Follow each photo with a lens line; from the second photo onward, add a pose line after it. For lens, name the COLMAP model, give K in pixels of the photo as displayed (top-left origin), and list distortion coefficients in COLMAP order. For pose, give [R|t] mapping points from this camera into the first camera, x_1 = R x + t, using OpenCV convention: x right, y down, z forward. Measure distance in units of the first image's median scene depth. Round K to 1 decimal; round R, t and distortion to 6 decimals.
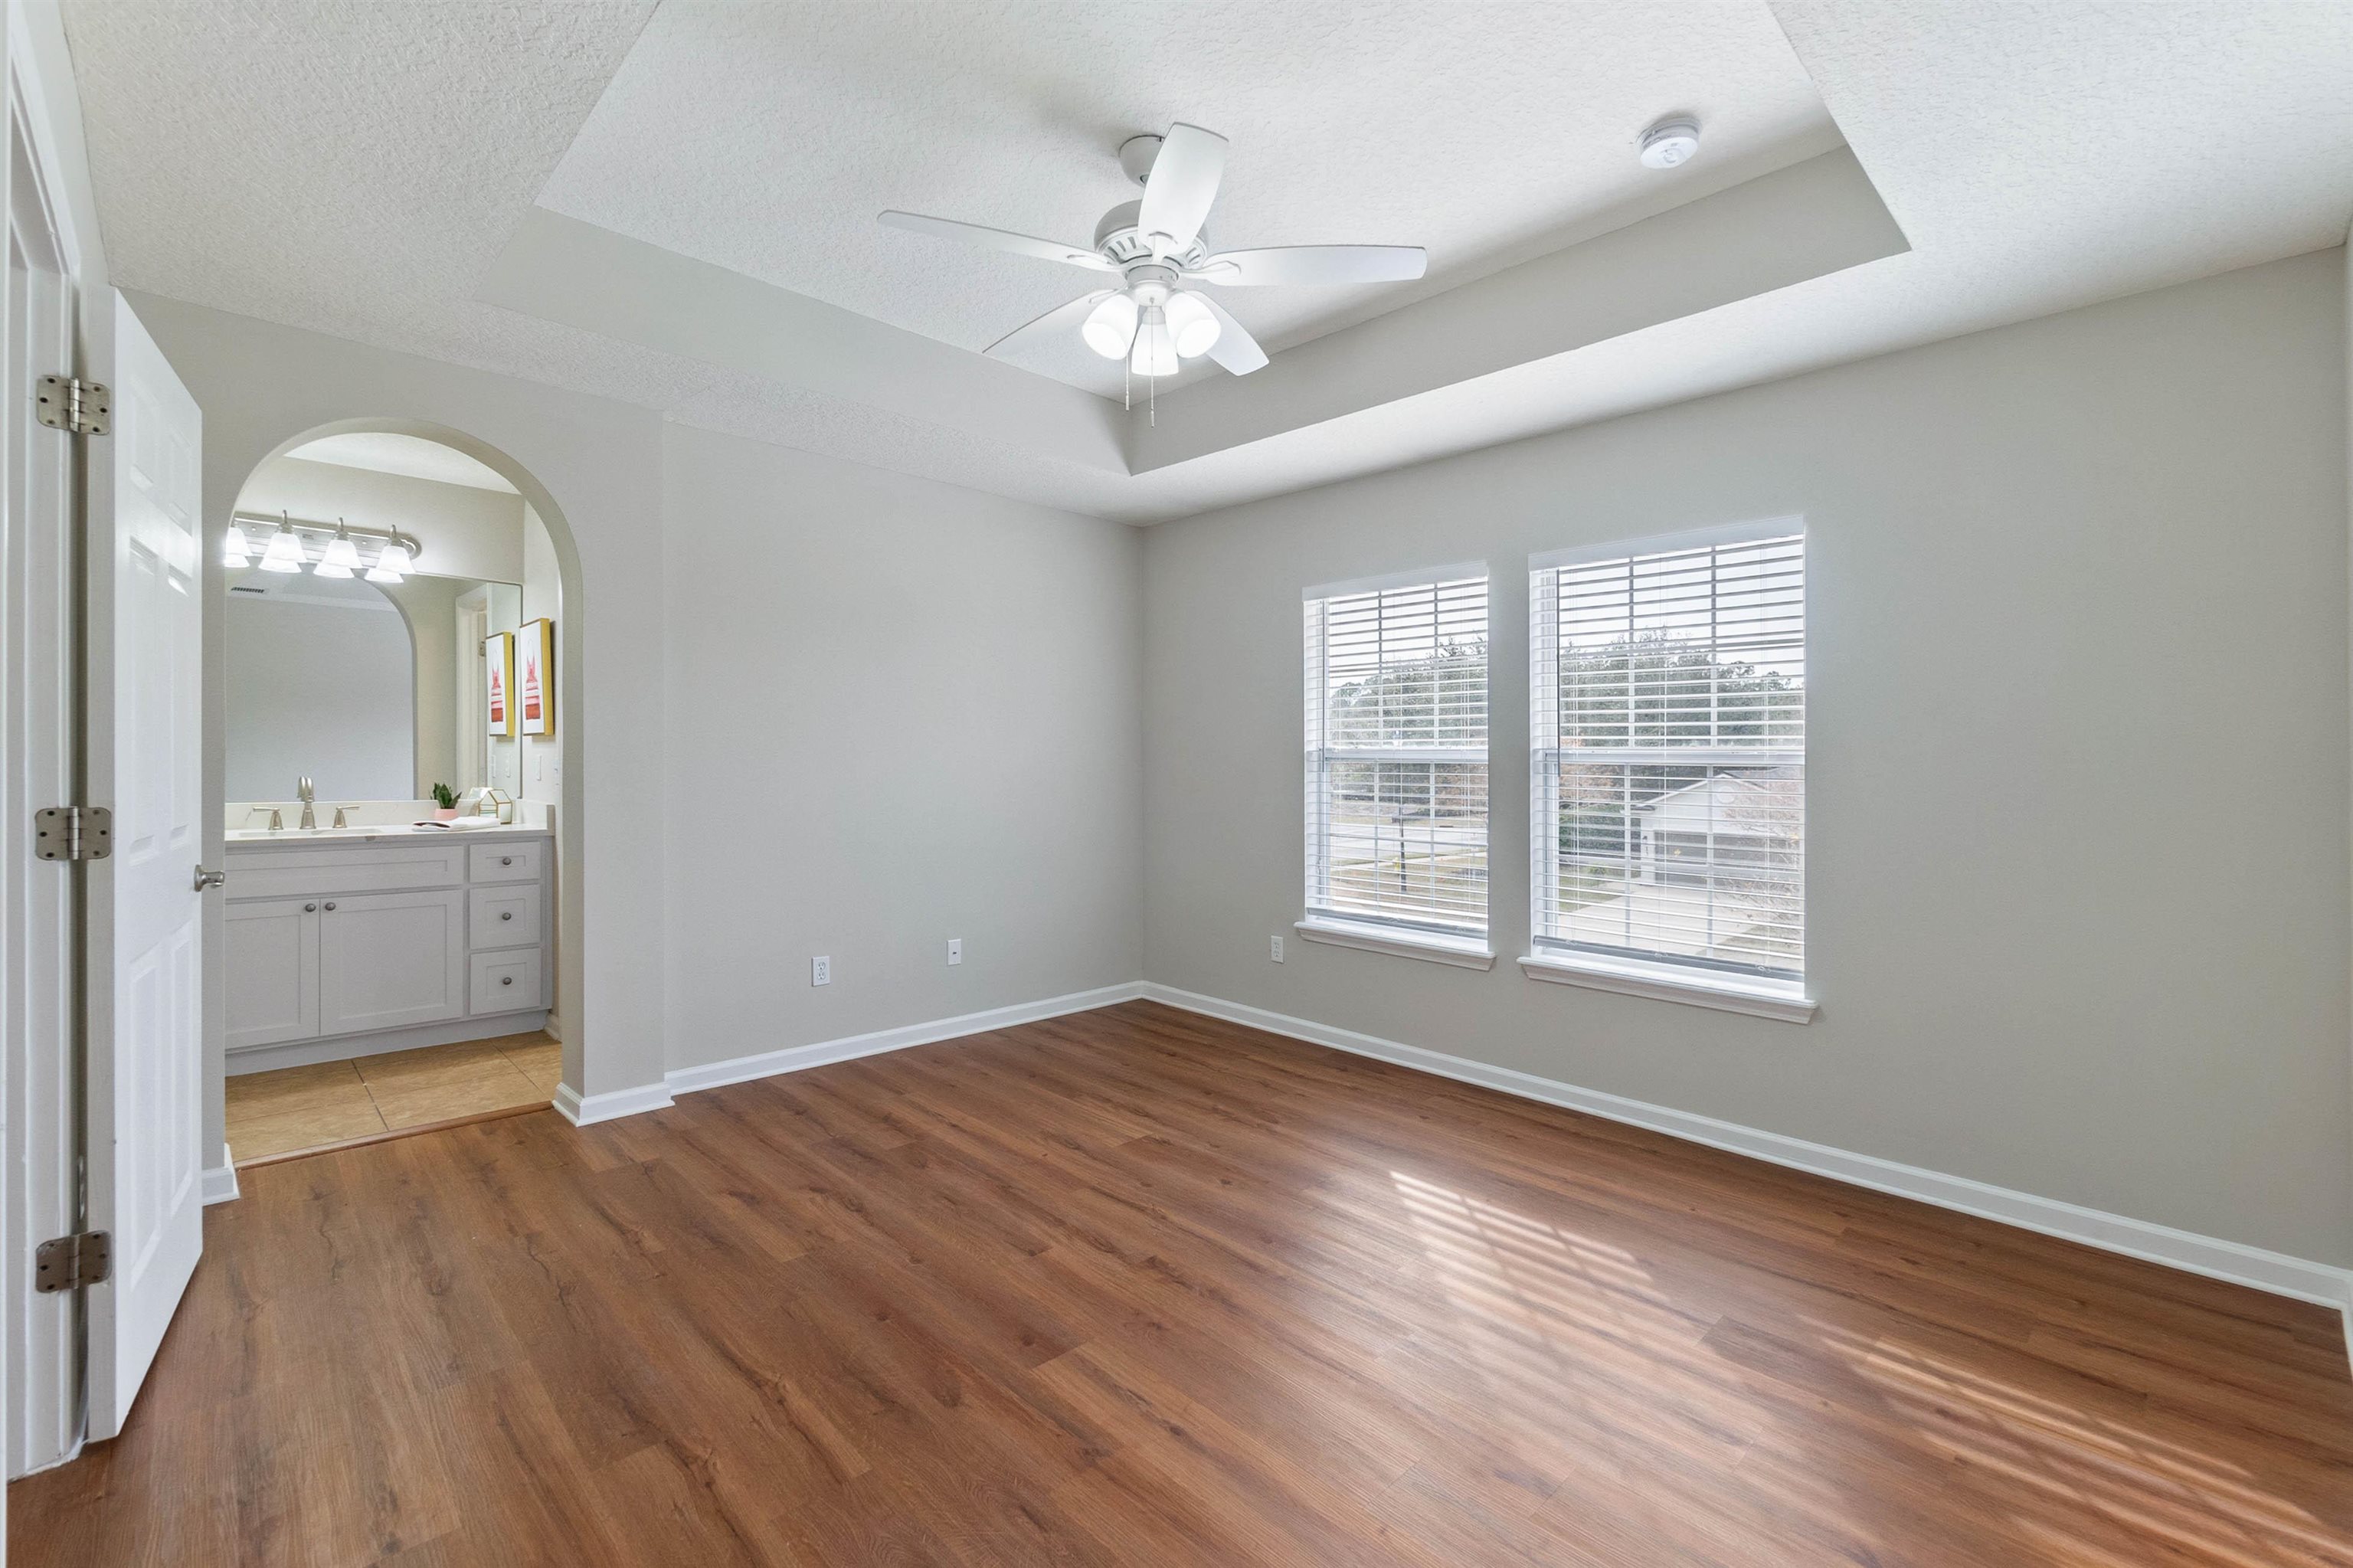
lens RADIAL K [[1019.6, 0, 1177.2], [0, 1019.6, 770.2], [0, 0, 1]] dist [-0.007287, 0.001761]
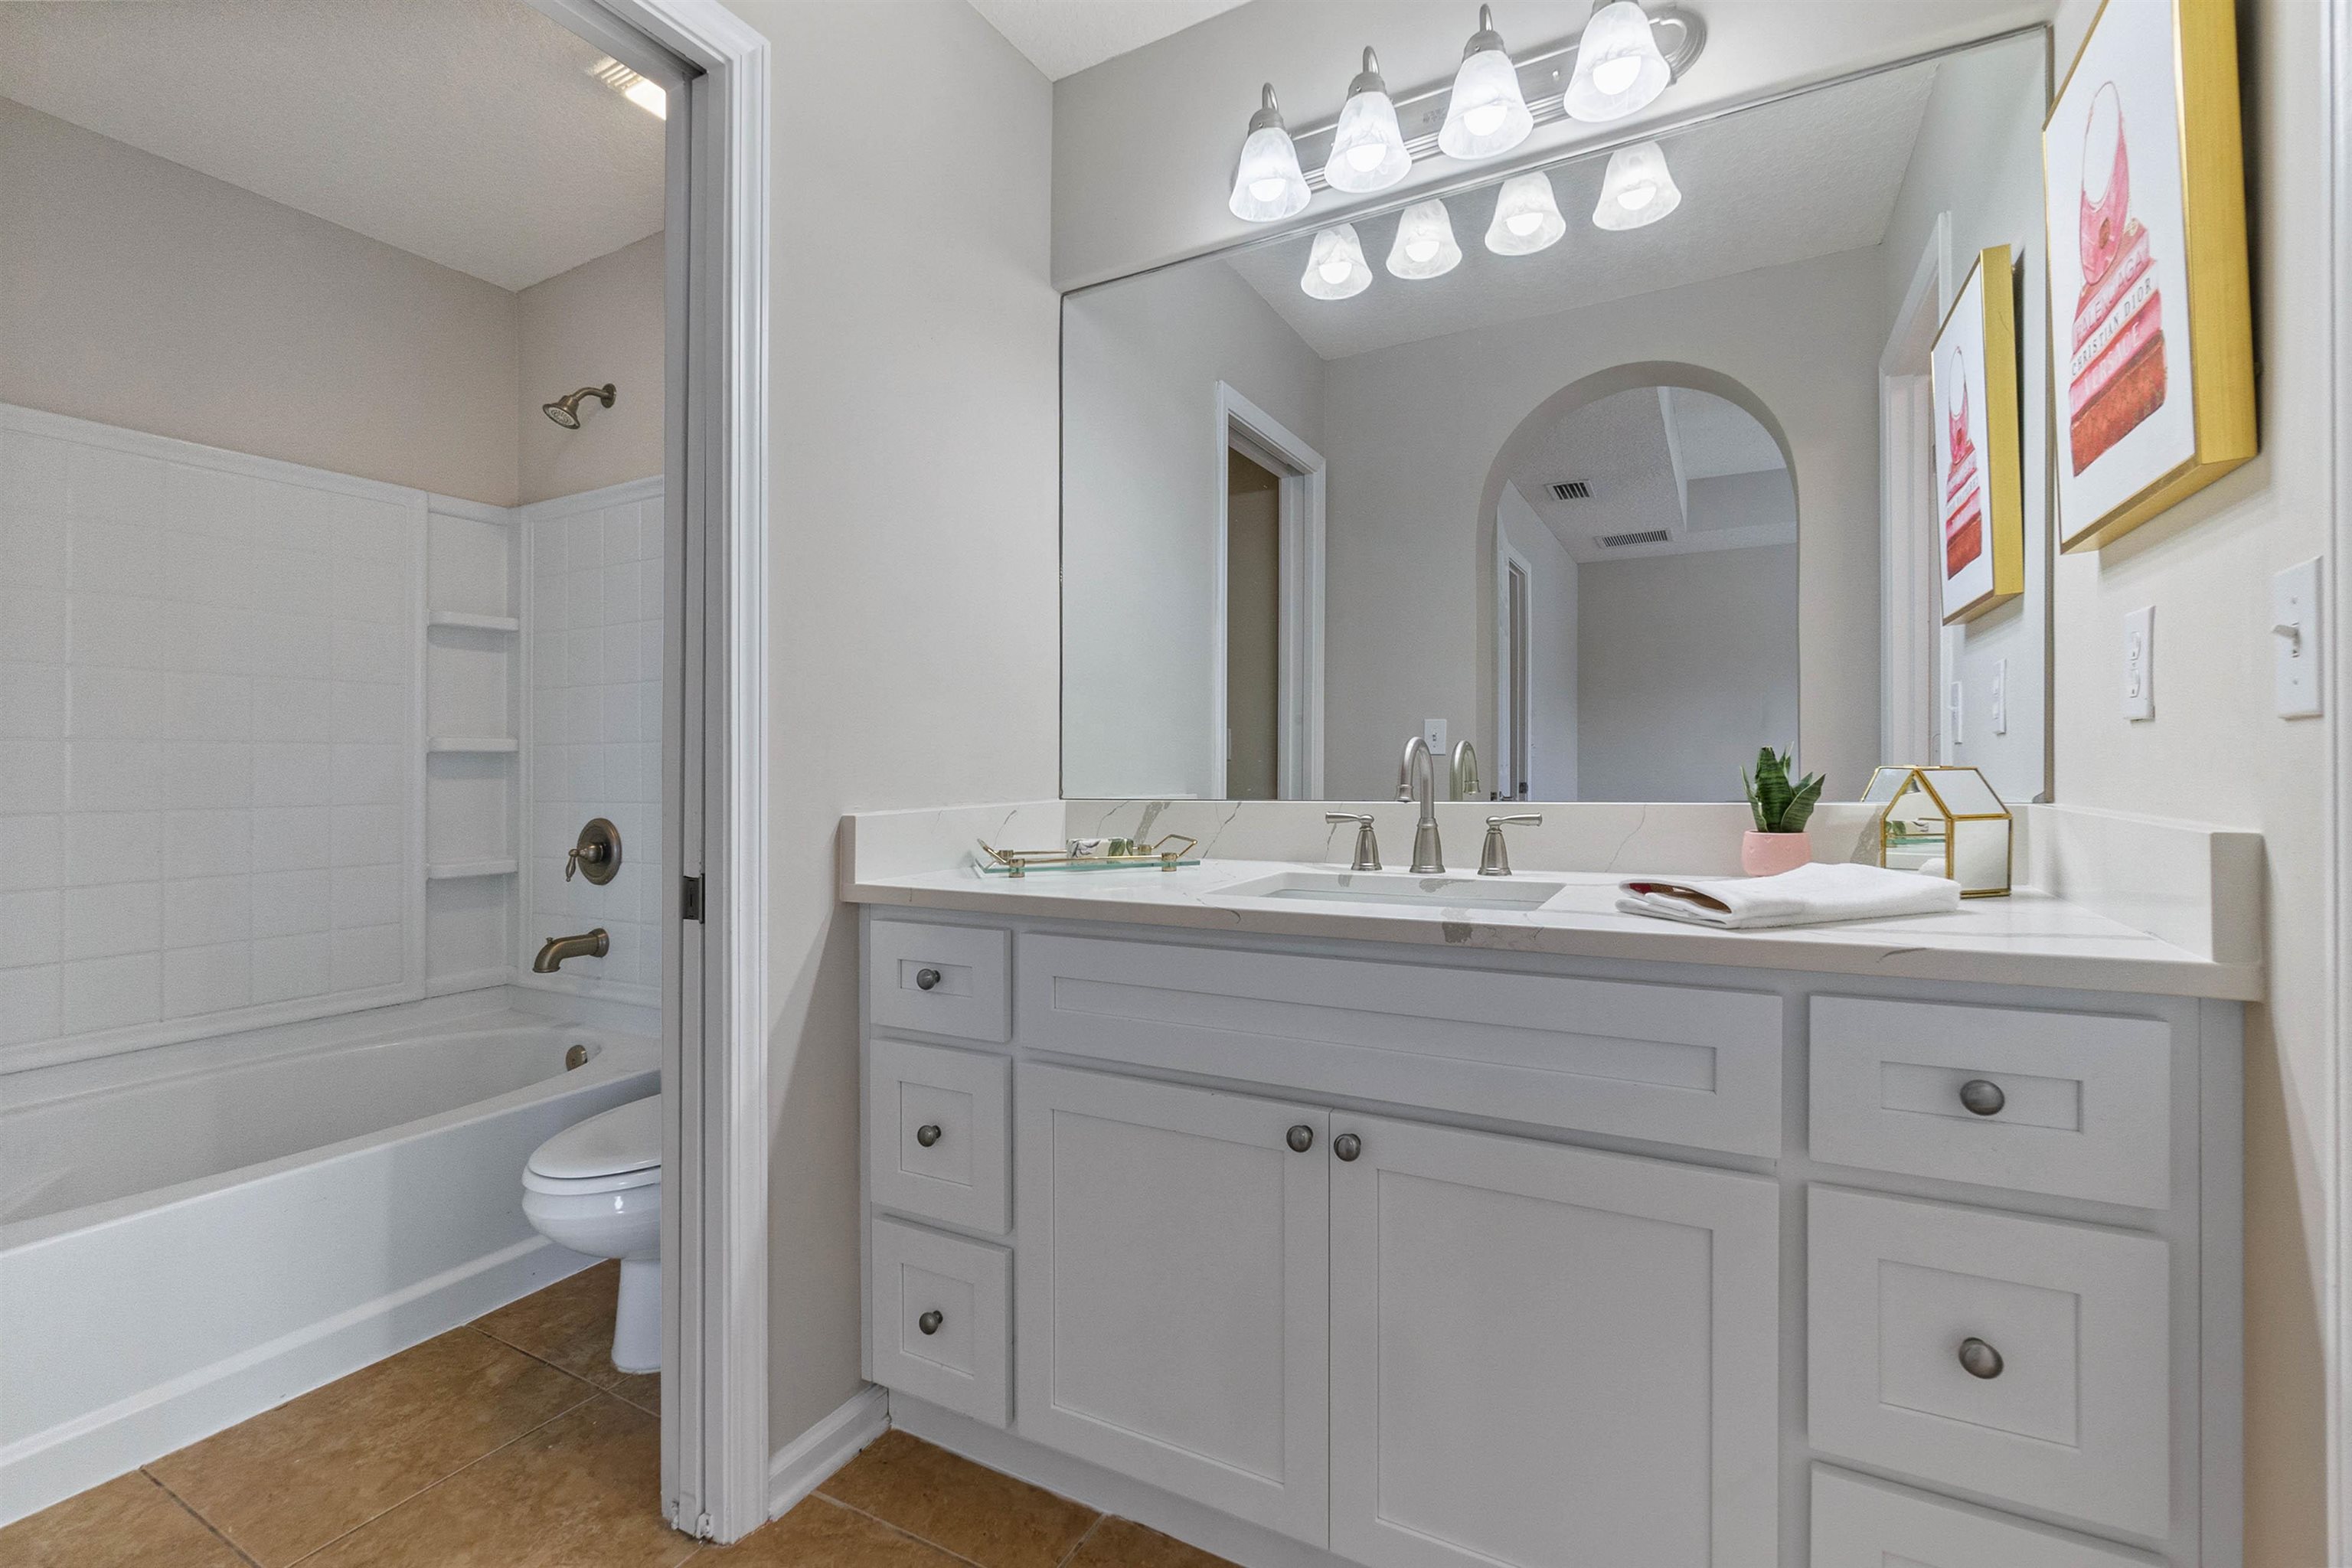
lens RADIAL K [[1019.1, 0, 1181.0], [0, 1019.1, 788.1], [0, 0, 1]] dist [-0.007287, 0.001761]
pose [[0.296510, -0.001356, -0.955029, -0.574925], [-0.004061, 0.999988, -0.002681, 0.030693], [0.955021, 0.004674, 0.296501, 0.881260]]
